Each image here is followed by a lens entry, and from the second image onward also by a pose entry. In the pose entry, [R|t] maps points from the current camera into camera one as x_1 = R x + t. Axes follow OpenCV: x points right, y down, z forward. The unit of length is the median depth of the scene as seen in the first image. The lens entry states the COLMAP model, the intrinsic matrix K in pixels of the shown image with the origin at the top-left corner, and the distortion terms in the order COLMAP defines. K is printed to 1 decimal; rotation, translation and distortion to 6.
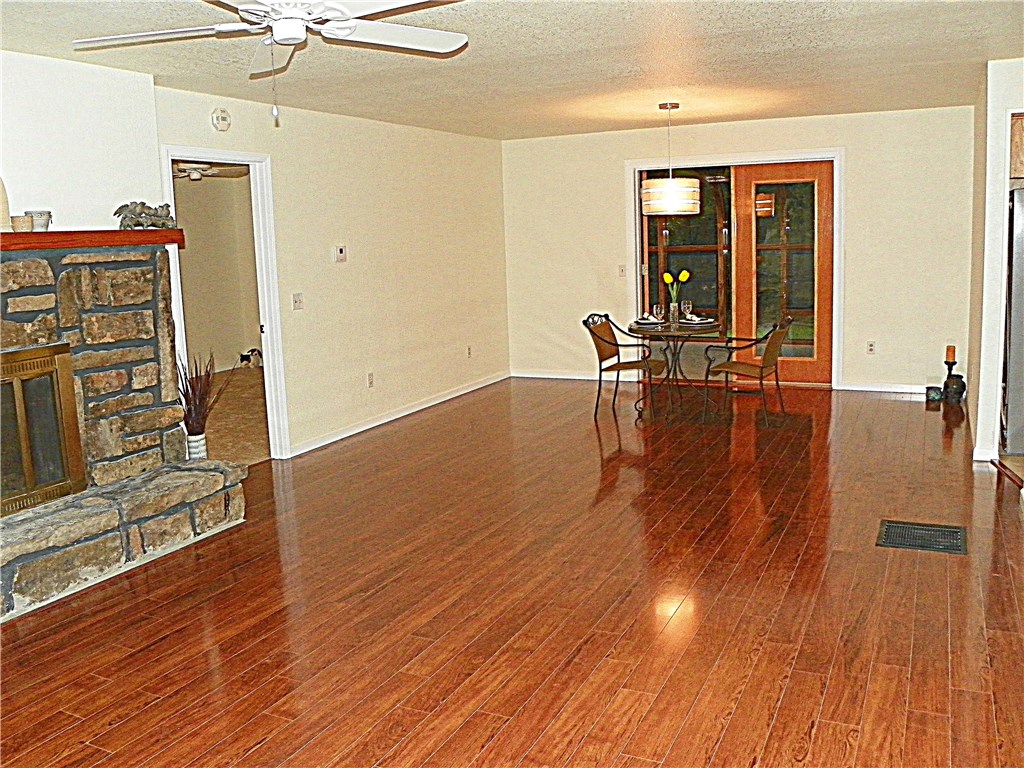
lens RADIAL K [[855.1, 0, 512.0], [0, 855.1, 384.0], [0, 0, 1]] dist [-0.089360, 0.002685]
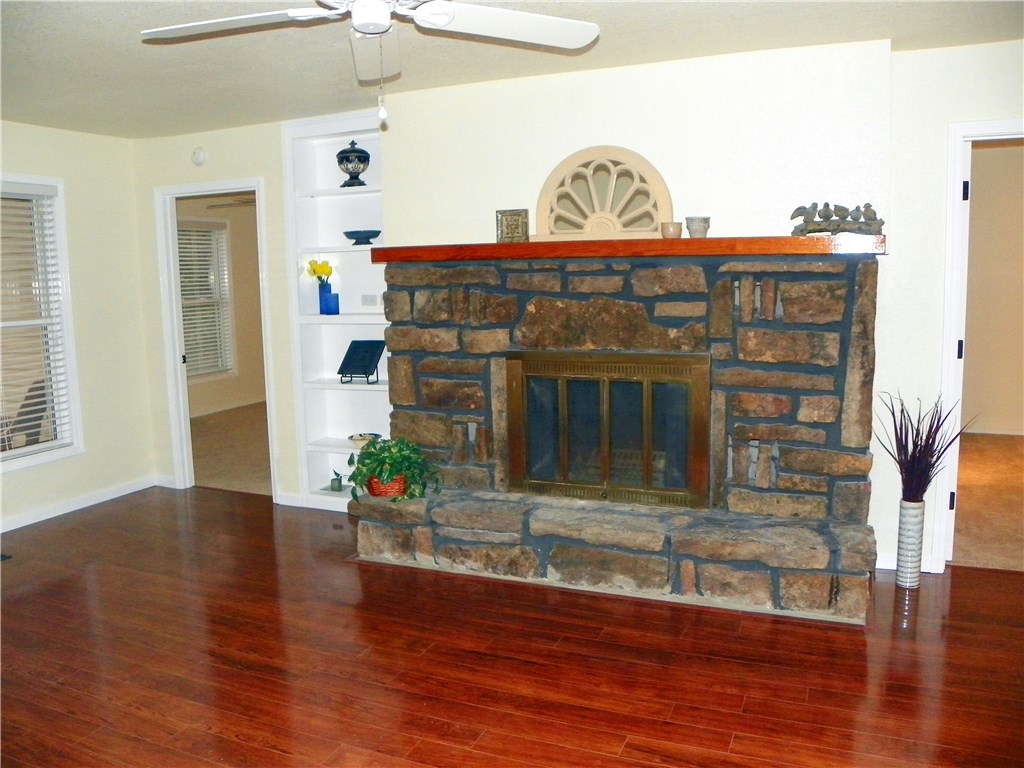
lens RADIAL K [[855.1, 0, 512.0], [0, 855.1, 384.0], [0, 0, 1]] dist [-0.089360, 0.002685]
pose [[0.081531, 0.182671, -0.979788, 0.379676], [-0.151812, 0.973866, 0.168934, -0.136471], [0.985041, 0.134970, 0.107132, 0.629856]]
